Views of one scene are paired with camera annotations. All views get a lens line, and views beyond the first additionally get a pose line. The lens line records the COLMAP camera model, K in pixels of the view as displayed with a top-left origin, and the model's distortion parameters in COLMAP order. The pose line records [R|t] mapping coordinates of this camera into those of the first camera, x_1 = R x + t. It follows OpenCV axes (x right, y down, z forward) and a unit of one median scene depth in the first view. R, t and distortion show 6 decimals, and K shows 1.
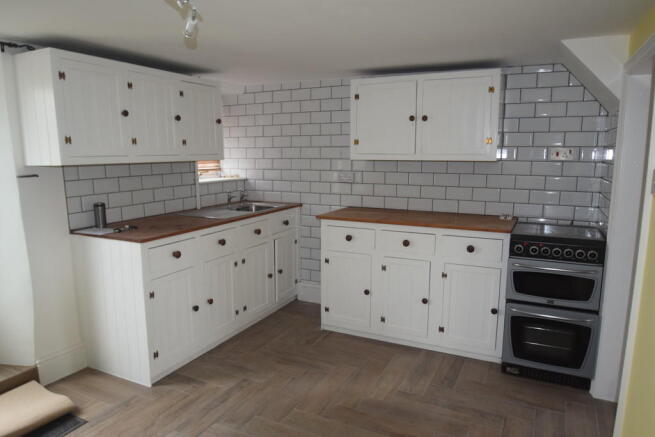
lens RADIAL K [[447.5, 0, 327.5], [0, 447.5, 218.5], [0, 0, 1]] dist [-0.032880, -0.000060]
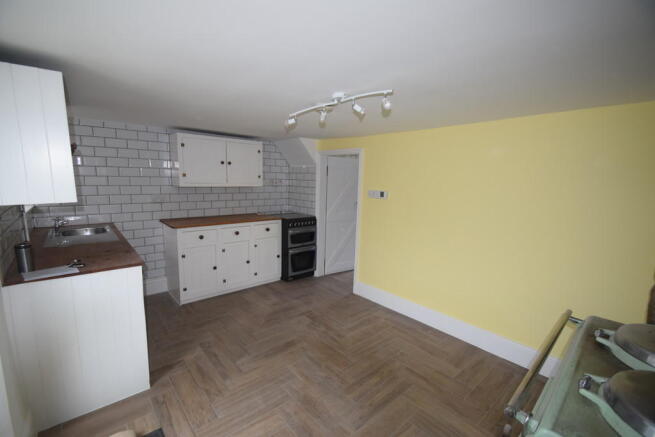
lens RADIAL K [[282.5, 0, 327.5], [0, 282.5, 218.5], [0, 0, 1]] dist [0.000446, 0.000087]
pose [[0.383876, -0.121246, 0.915390, -0.742049], [0.114953, 0.989905, 0.082910, -0.056905], [-0.916201, 0.073400, 0.393939, 0.223924]]
